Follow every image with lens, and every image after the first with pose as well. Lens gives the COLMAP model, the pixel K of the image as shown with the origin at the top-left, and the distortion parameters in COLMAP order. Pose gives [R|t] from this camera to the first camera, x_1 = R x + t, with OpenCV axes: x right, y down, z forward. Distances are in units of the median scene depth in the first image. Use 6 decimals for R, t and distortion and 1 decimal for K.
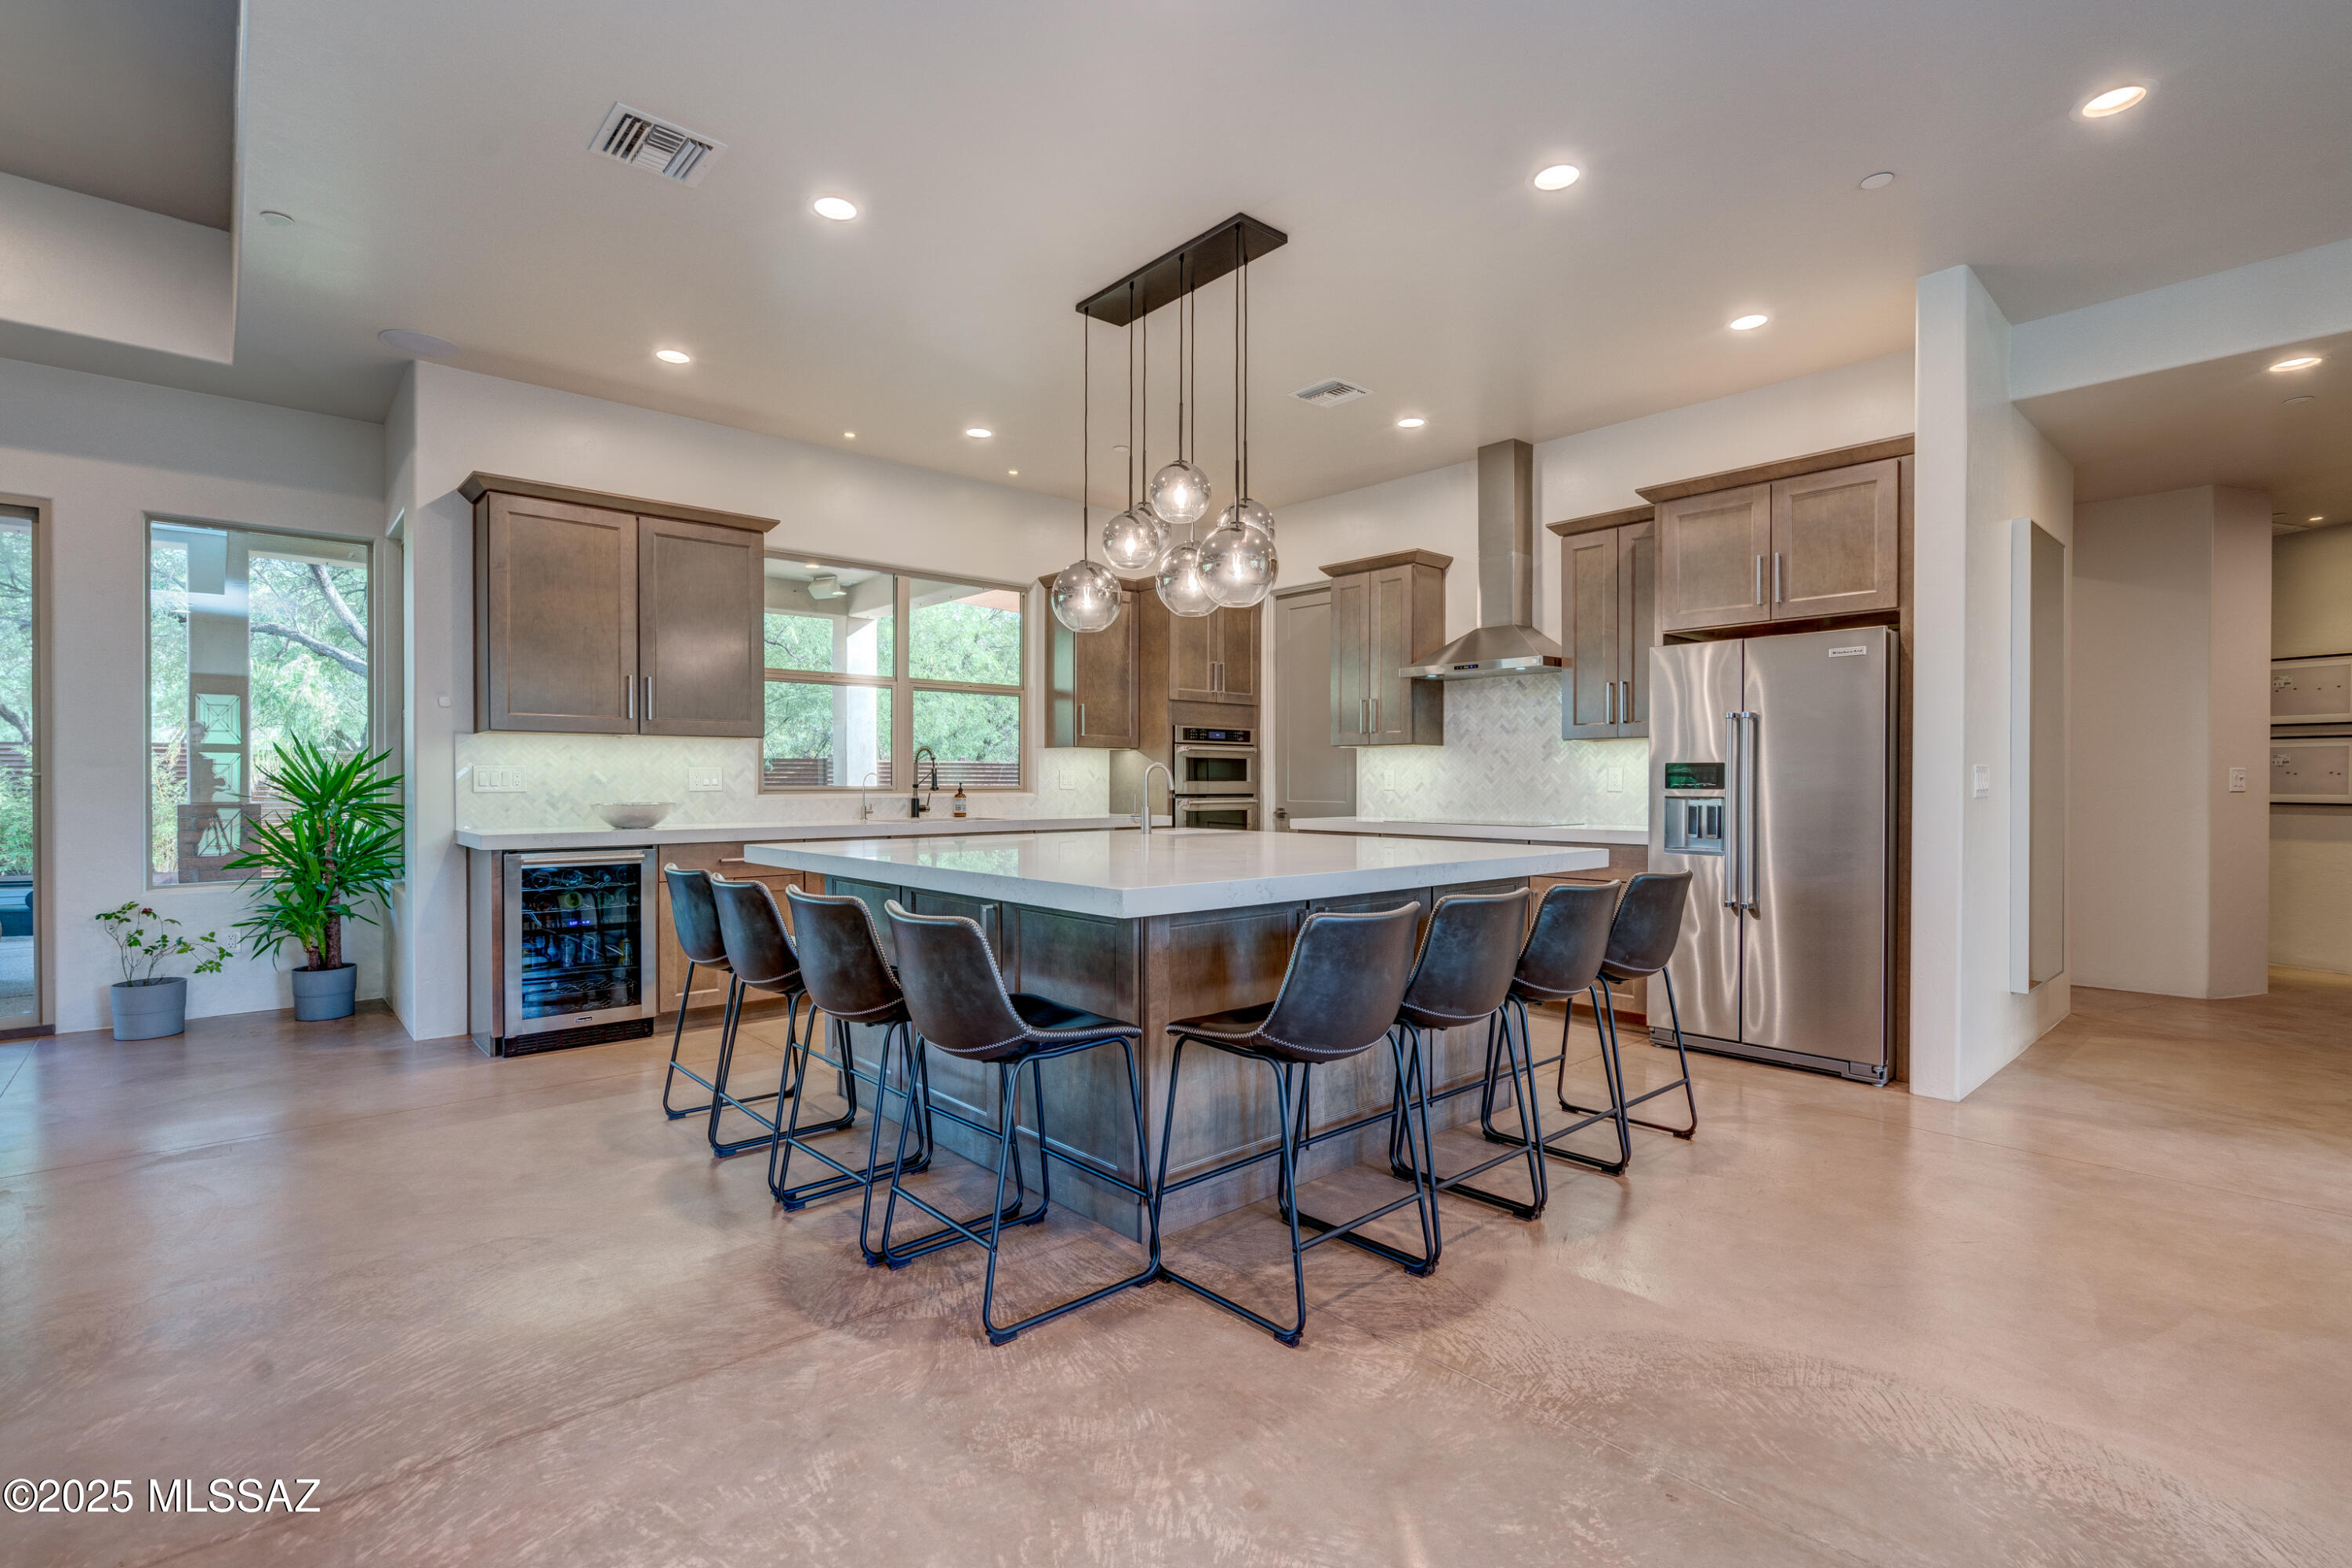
lens RADIAL K [[1077.7, 0, 1140.8], [0, 1077.7, 793.3], [0, 0, 1]] dist [-0.002078, 0.001012]
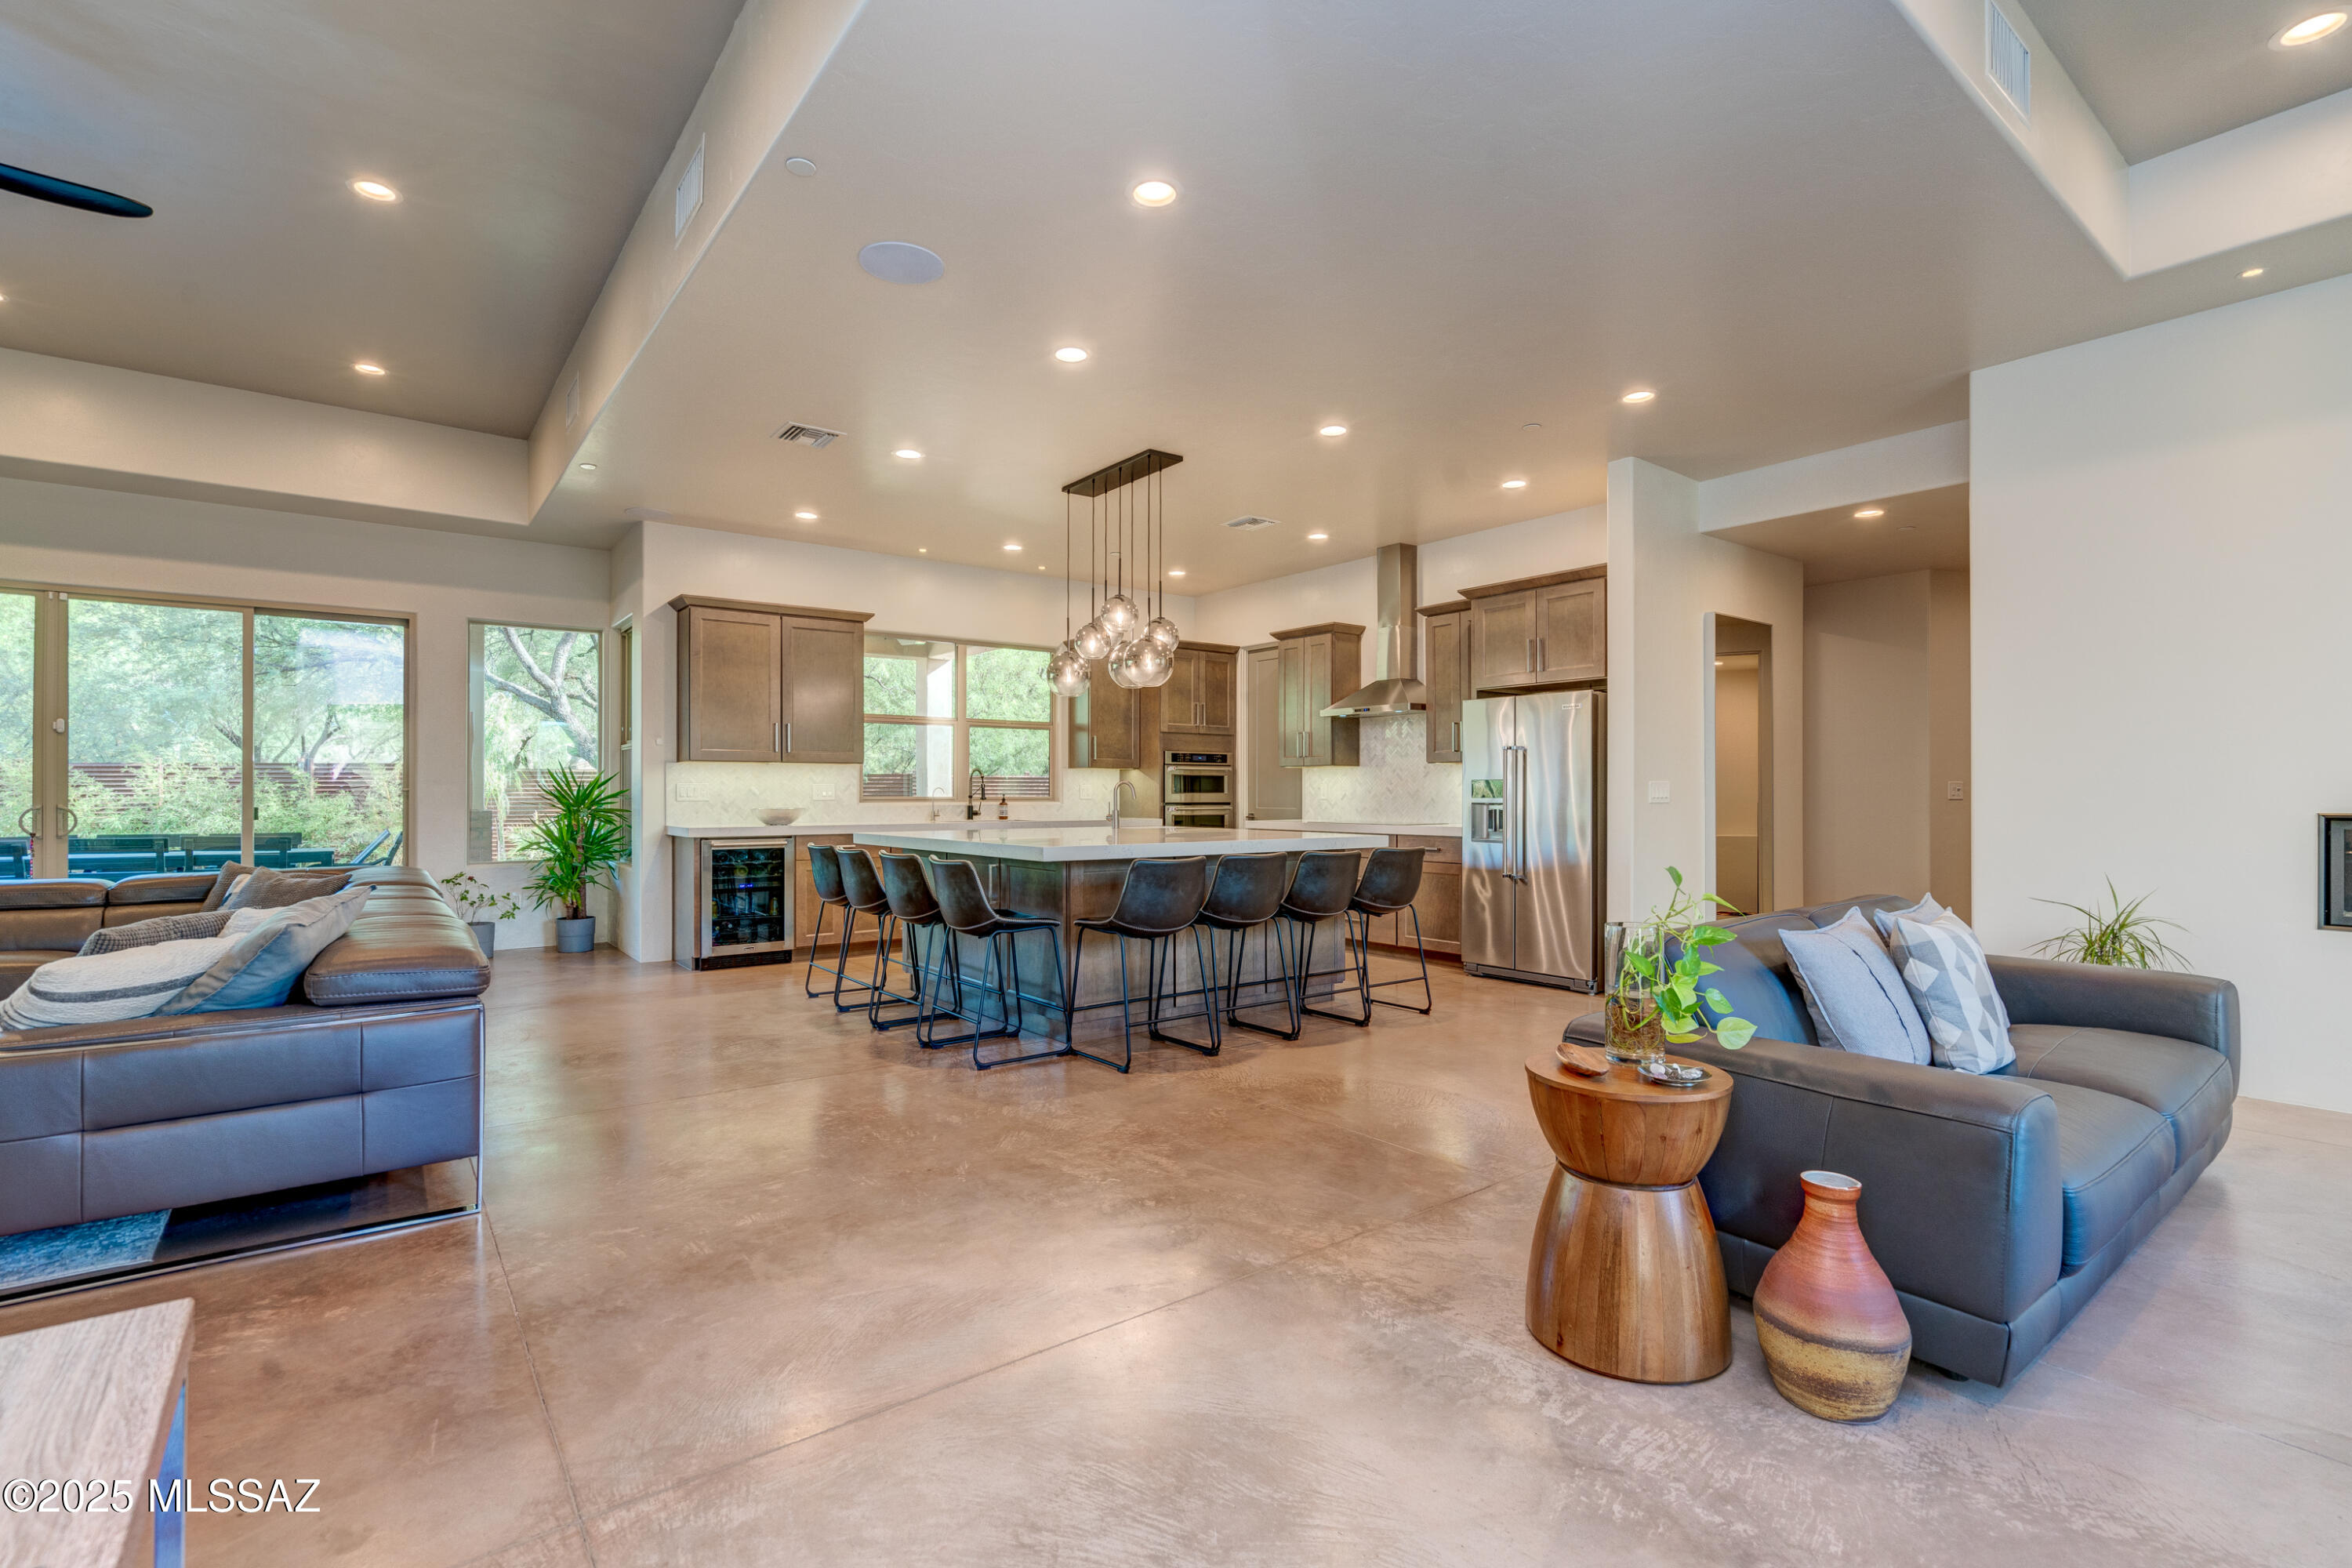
lens RADIAL K [[1077.7, 0, 1157.2], [0, 1077.7, 786.7], [0, 0, 1]] dist [-0.002078, 0.001012]
pose [[0.998003, -0.001940, -0.063133, 0.150258], [0.000908, 0.999866, -0.016367, 0.004408], [0.063156, 0.016277, 0.997871, -0.464667]]
